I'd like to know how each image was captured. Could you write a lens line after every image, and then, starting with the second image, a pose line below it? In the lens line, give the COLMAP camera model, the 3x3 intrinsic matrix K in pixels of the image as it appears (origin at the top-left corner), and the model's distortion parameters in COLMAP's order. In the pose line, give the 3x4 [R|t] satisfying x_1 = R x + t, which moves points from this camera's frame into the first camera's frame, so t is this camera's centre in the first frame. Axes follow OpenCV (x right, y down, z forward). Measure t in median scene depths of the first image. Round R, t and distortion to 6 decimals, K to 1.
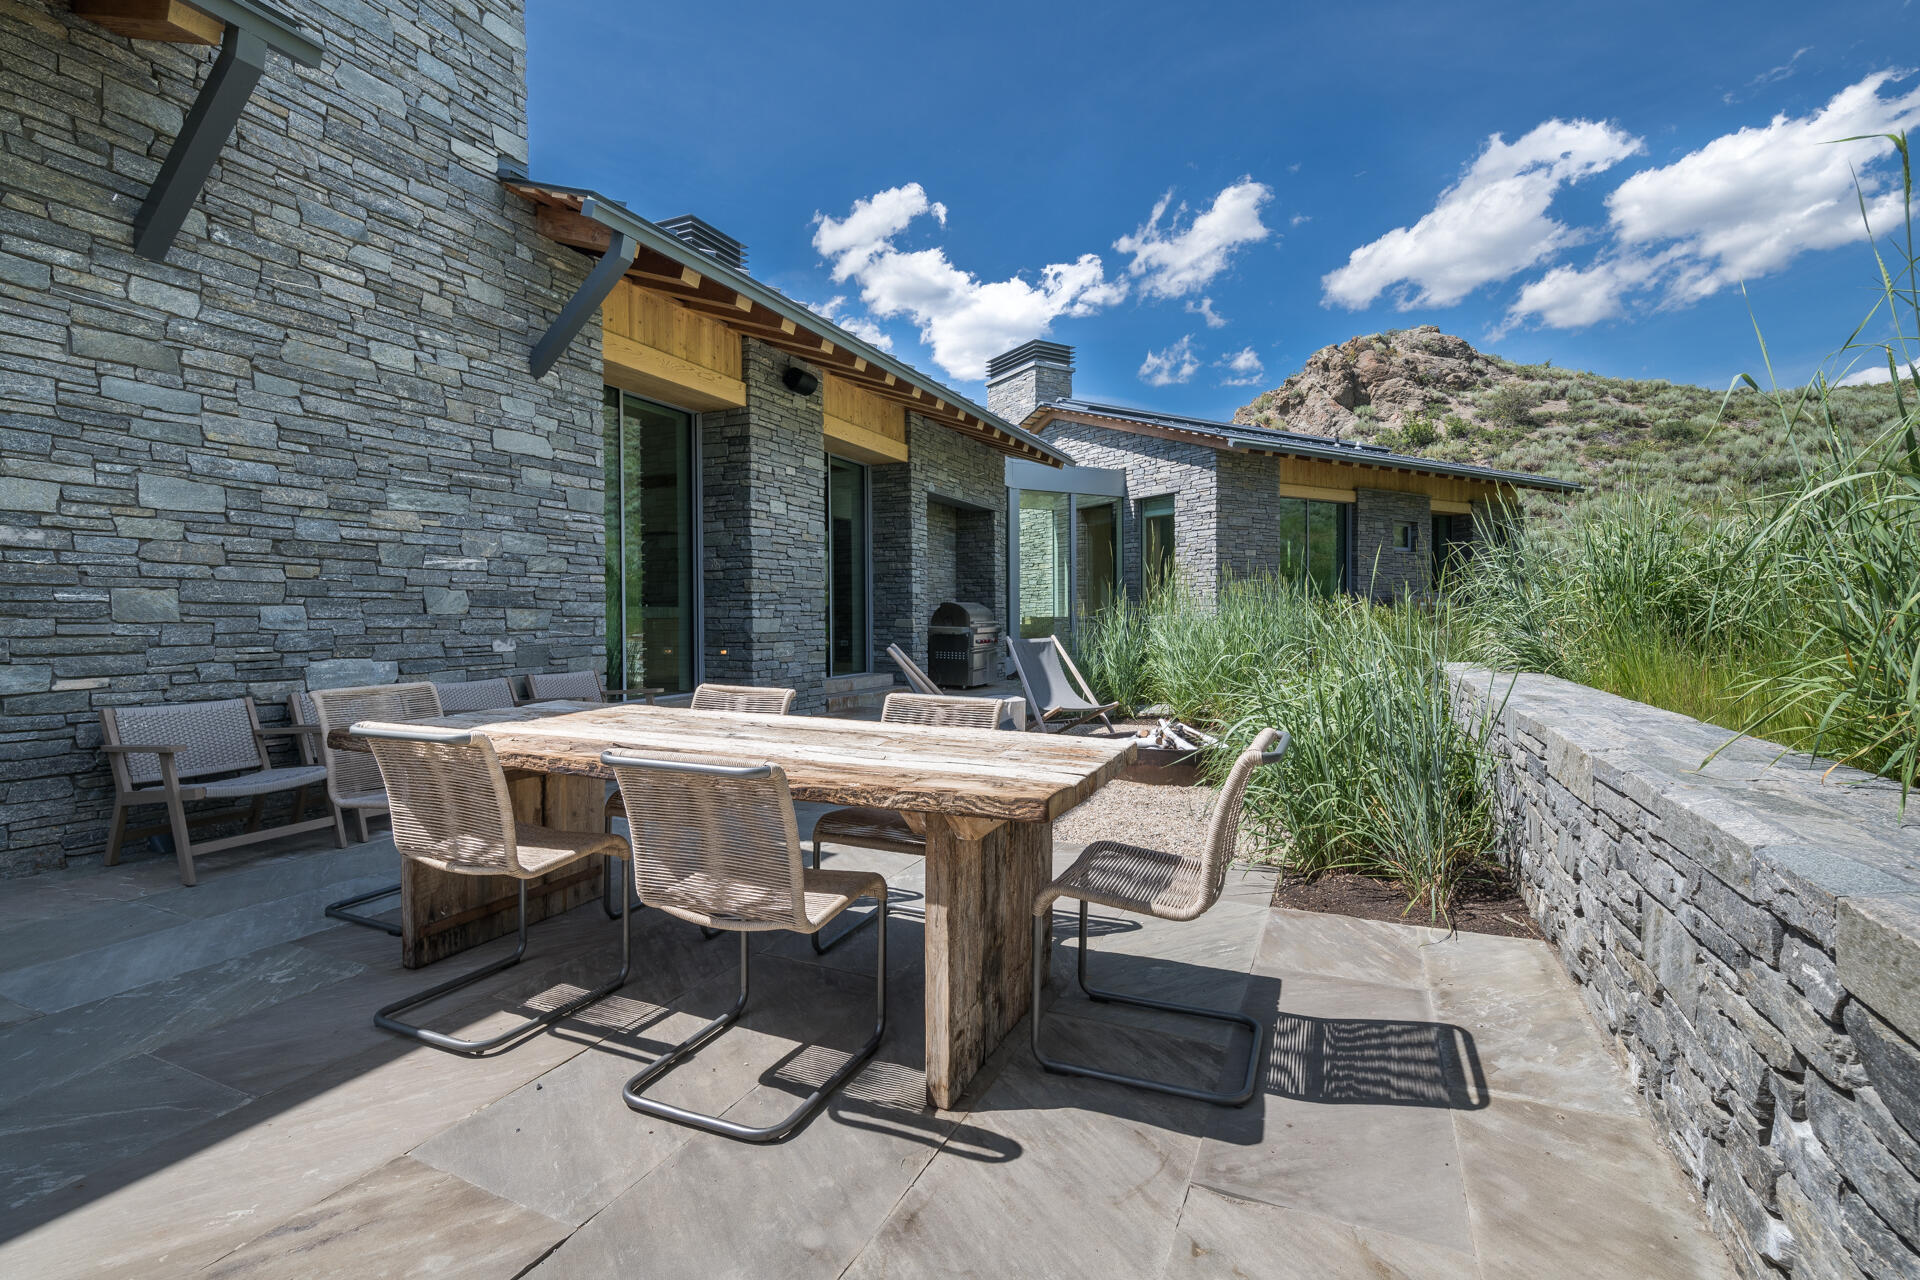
lens RADIAL K [[879.8, 0, 960.0], [0, 879.8, 640.0], [0, 0, 1]] dist [-0.000565, 0.000307]
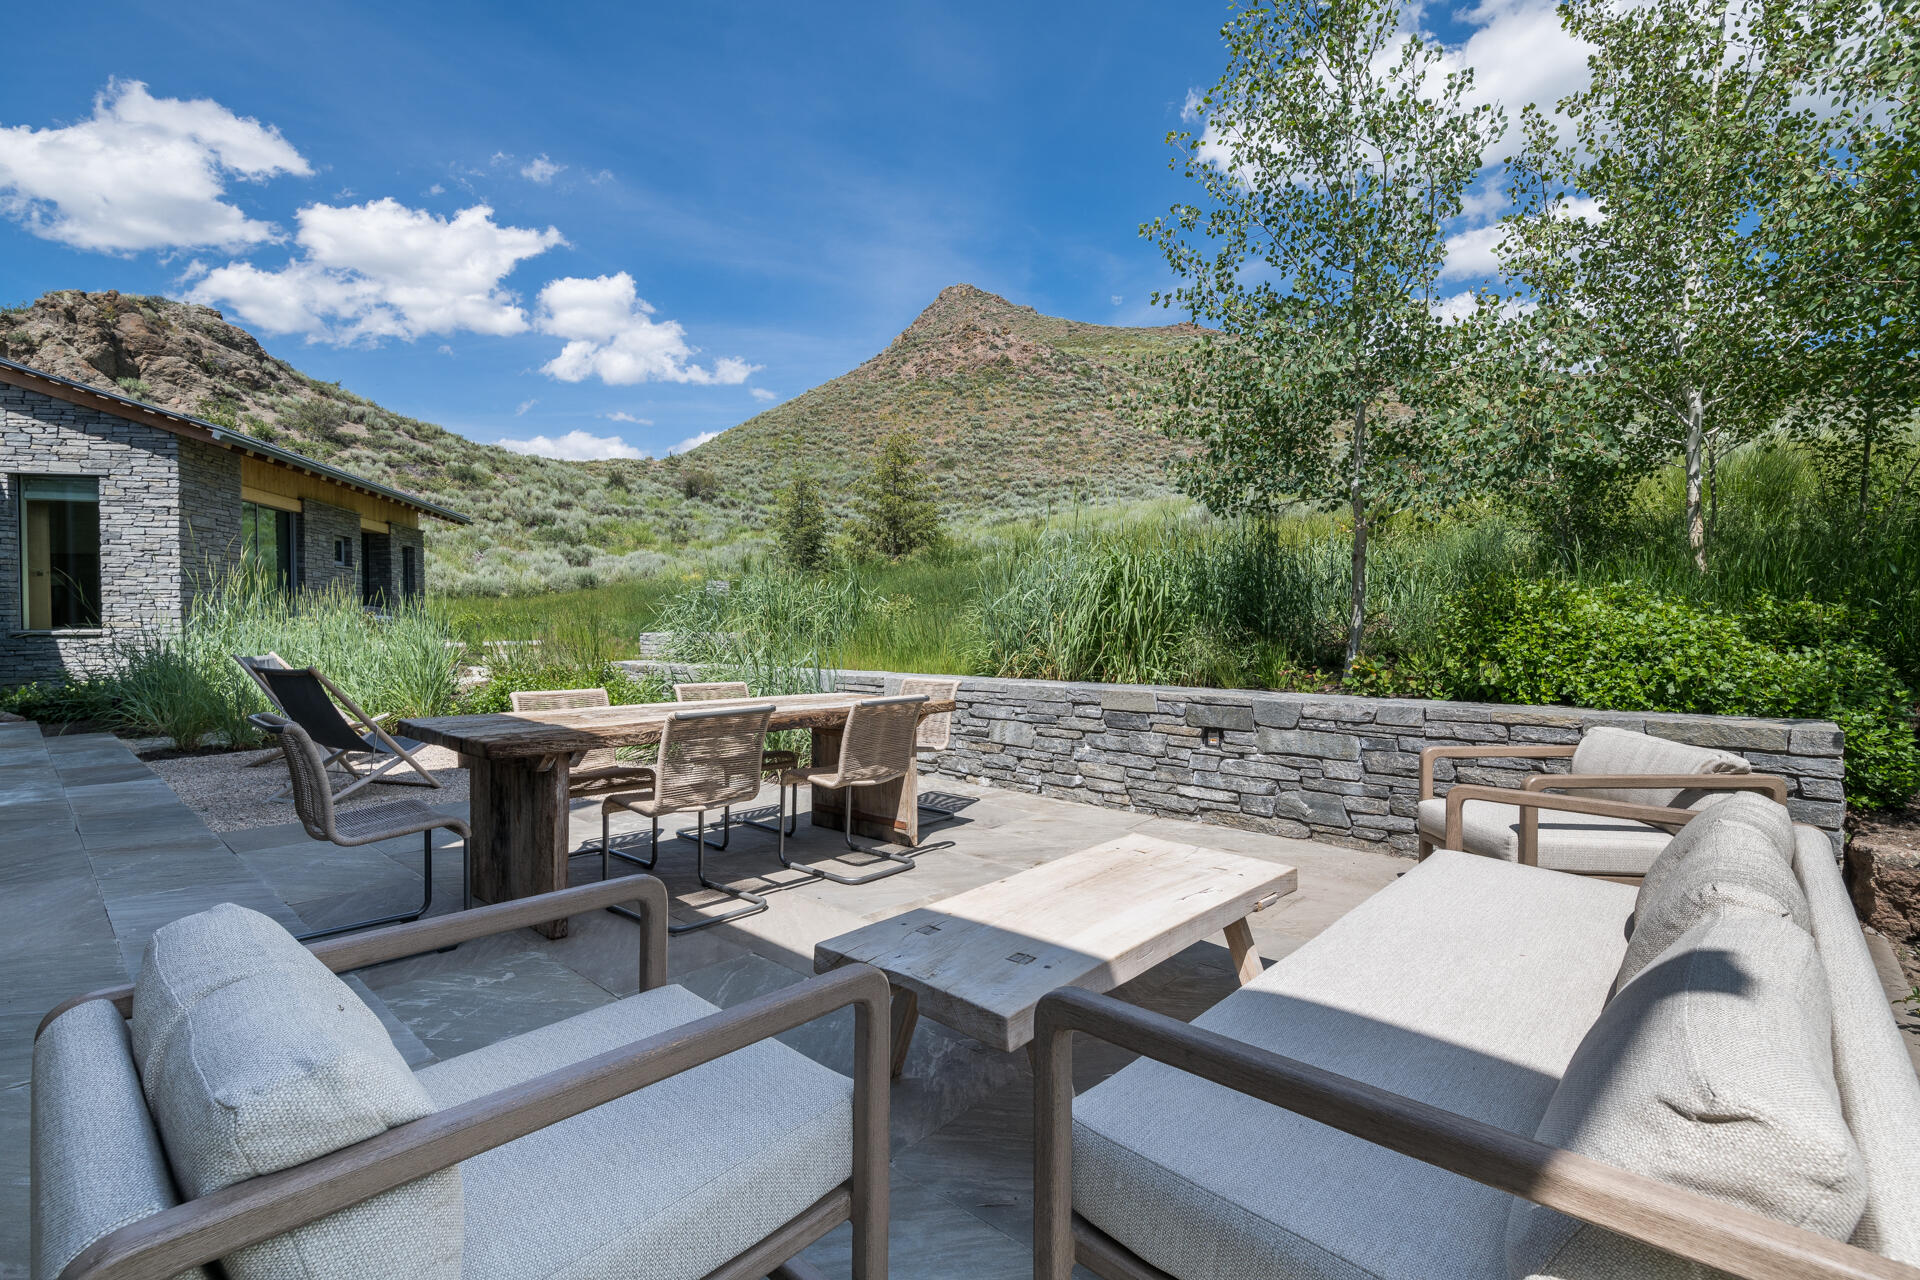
lens RADIAL K [[879.8, 0, 960.0], [0, 879.8, 640.0], [0, 0, 1]] dist [-0.000565, 0.000307]
pose [[0.290302, -0.016060, 0.956800, -0.139658], [0.030099, 0.999518, 0.007645, -0.000856], [-0.956462, 0.026580, 0.290645, 0.013869]]
